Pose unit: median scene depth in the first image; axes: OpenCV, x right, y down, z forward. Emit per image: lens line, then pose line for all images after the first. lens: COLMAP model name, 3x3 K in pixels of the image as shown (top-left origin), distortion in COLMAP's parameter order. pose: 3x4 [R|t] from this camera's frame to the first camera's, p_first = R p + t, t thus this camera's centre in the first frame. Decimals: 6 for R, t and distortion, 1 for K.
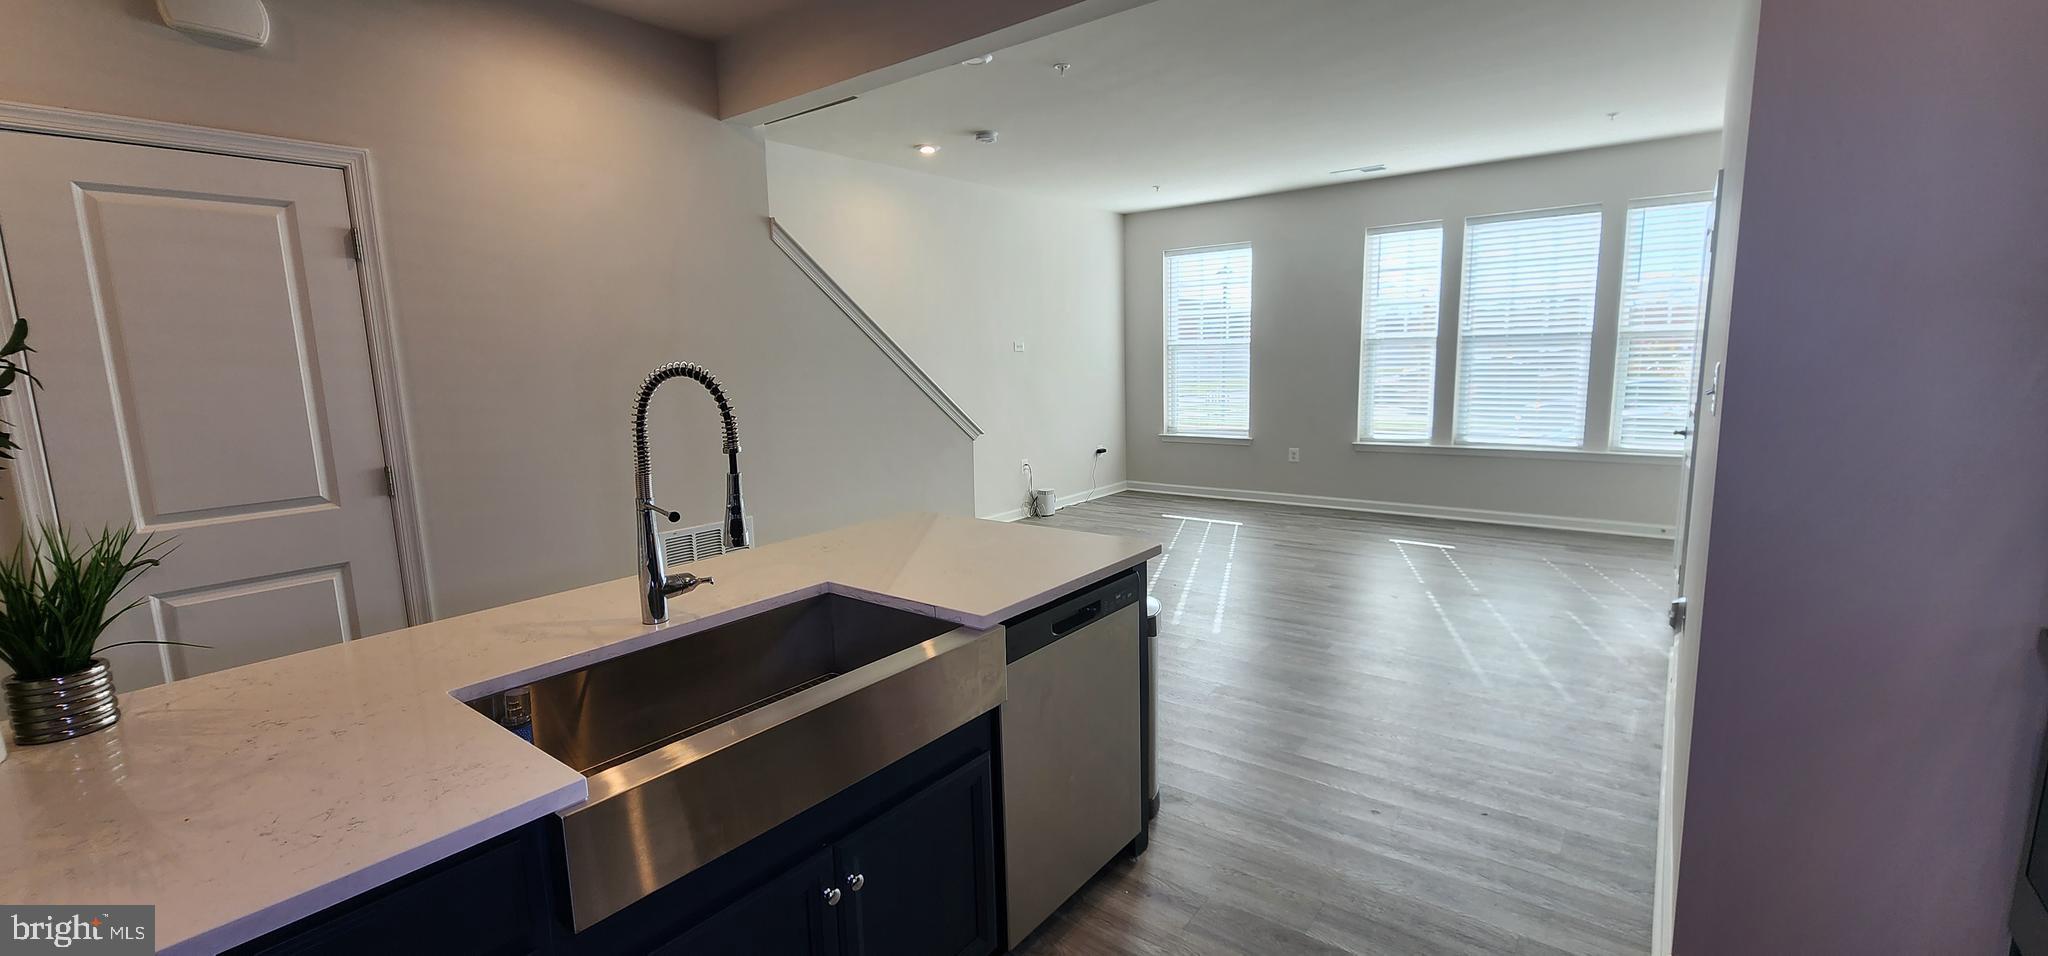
lens RADIAL K [[839.4, 0, 1014.7], [0, 839.4, 484.4], [0, 0, 1]] dist [-0.002261, -0.000902]
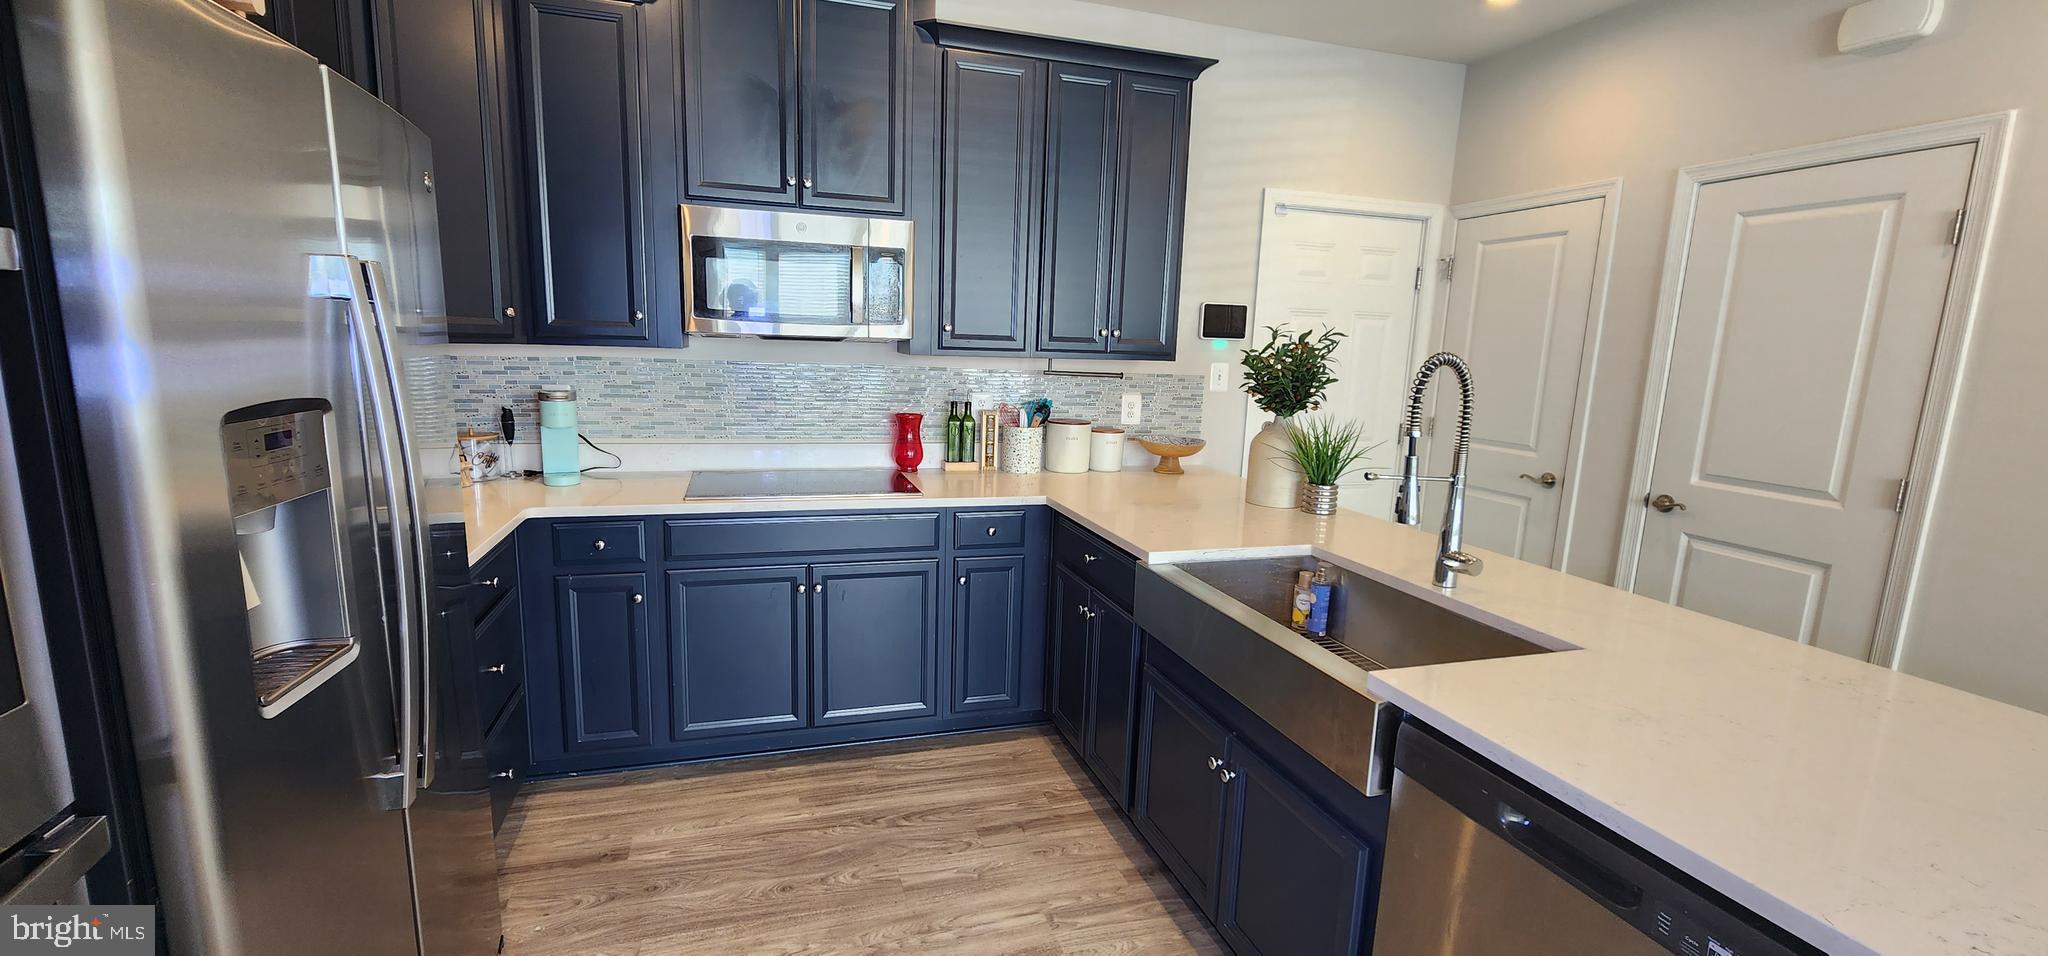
lens RADIAL K [[839.4, 0, 1014.7], [0, 839.4, 484.4], [0, 0, 1]] dist [-0.002261, -0.000902]
pose [[-0.567686, 0.145190, -0.810341, 0.535628], [-0.146406, 0.950829, 0.272927, -0.127357], [0.810122, 0.273576, -0.518516, 0.740931]]
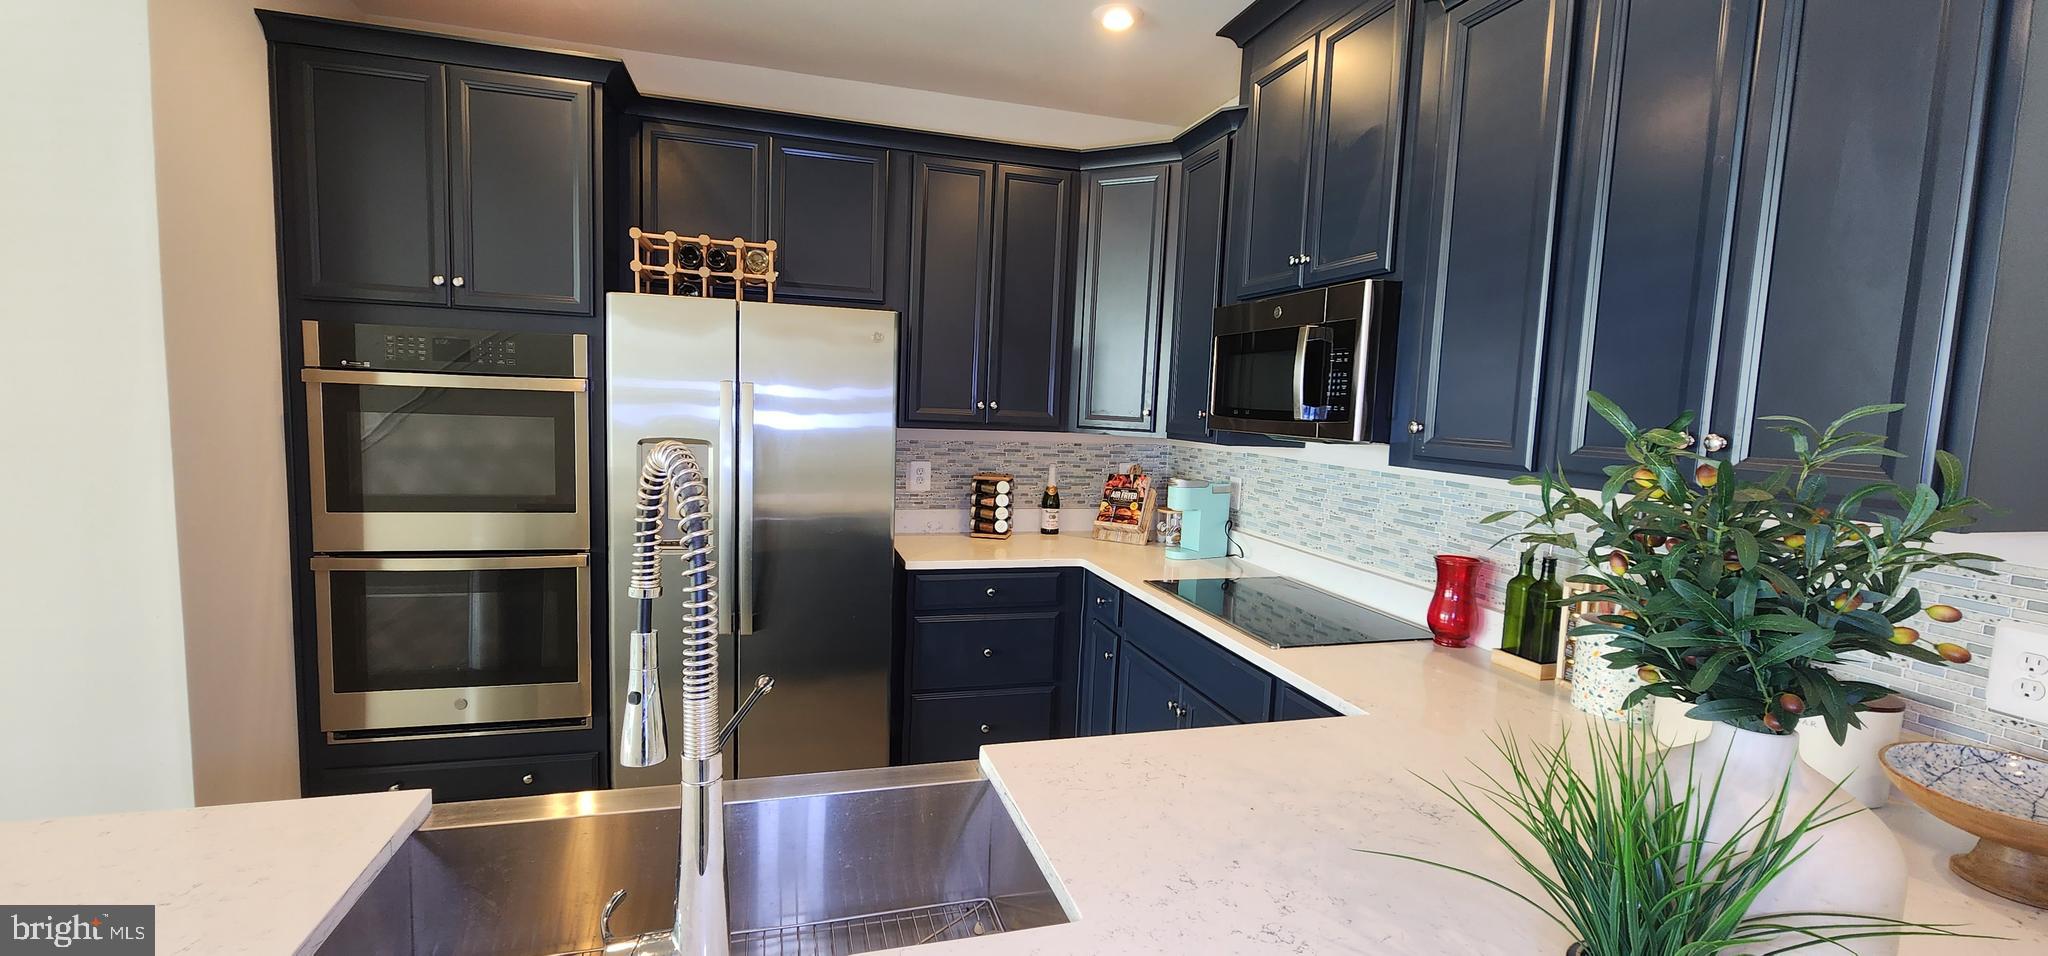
lens RADIAL K [[841.7, 0, 1014.7], [0, 841.7, 482.9], [0, 0, 1]] dist [-0.001370, -0.001058]
pose [[-0.812061, -0.064567, 0.579989, -0.551805], [0.070837, 0.975605, 0.207790, -0.137321], [-0.579257, 0.209823, -0.787678, 0.825135]]
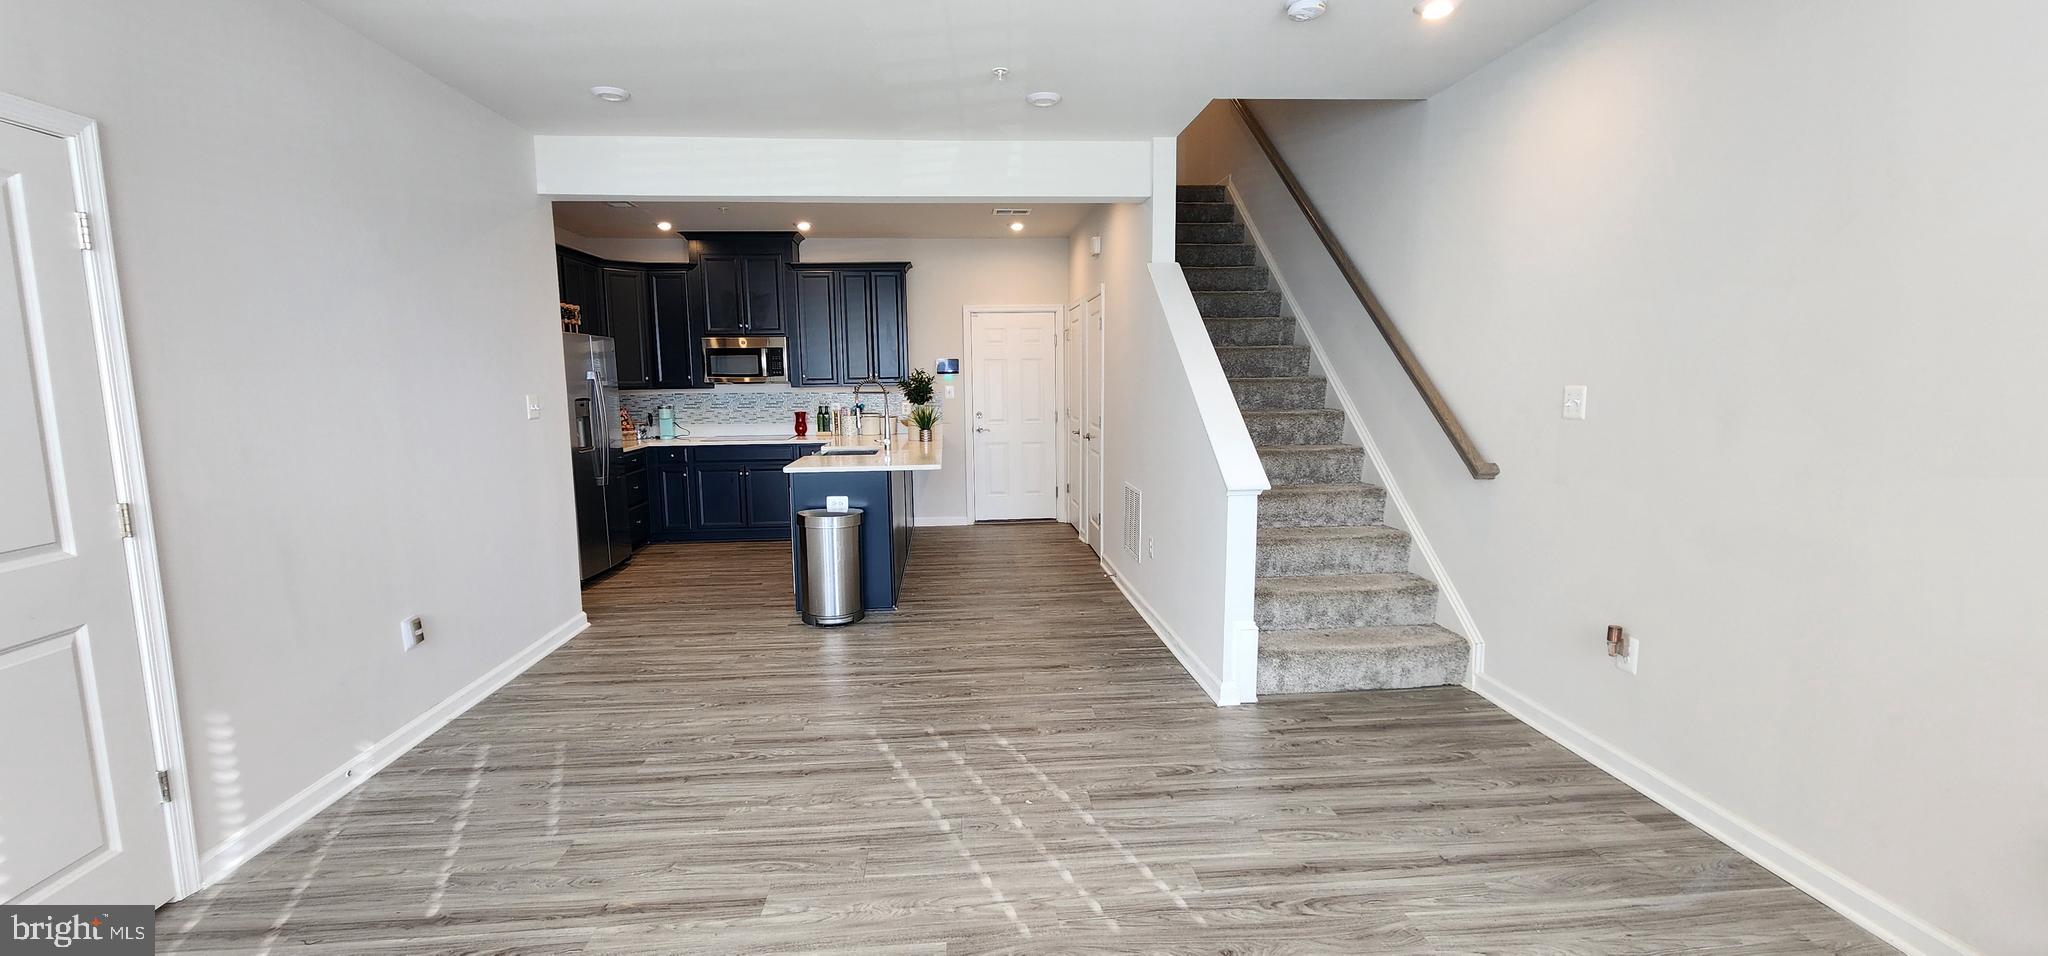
lens RADIAL K [[839.4, 0, 1014.7], [0, 839.4, 484.4], [0, 0, 1]] dist [-0.002261, -0.000902]
pose [[-0.735258, 0.120090, -0.667064, 1.095485], [-0.073397, 0.964284, 0.254498, -0.446924], [0.673802, 0.236082, -0.700183, 2.695271]]
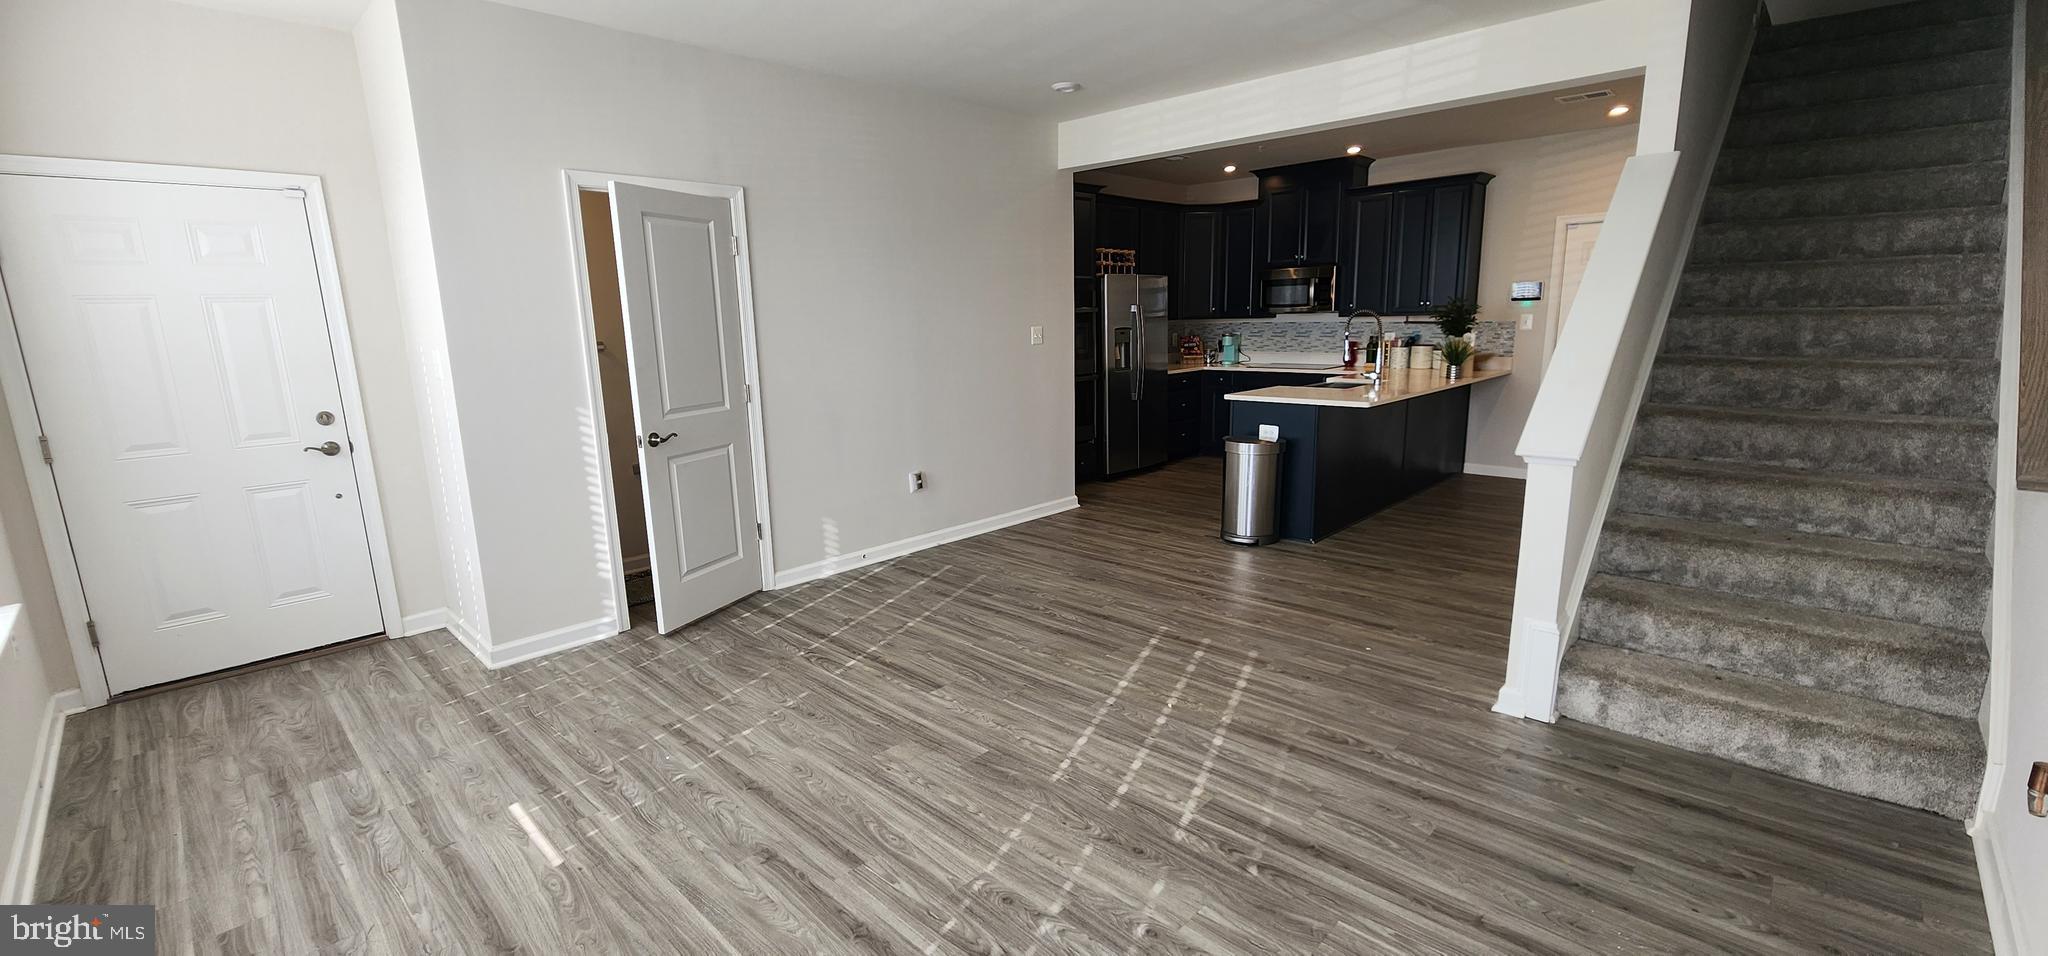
lens RADIAL K [[841.7, 0, 1014.7], [0, 841.7, 482.9], [0, 0, 1]] dist [-0.001370, -0.001058]
pose [[-0.993499, 0.026539, 0.110707, 0.467800], [0.063154, 0.937578, 0.341993, -0.504303], [-0.094720, 0.346761, -0.933159, 3.093577]]
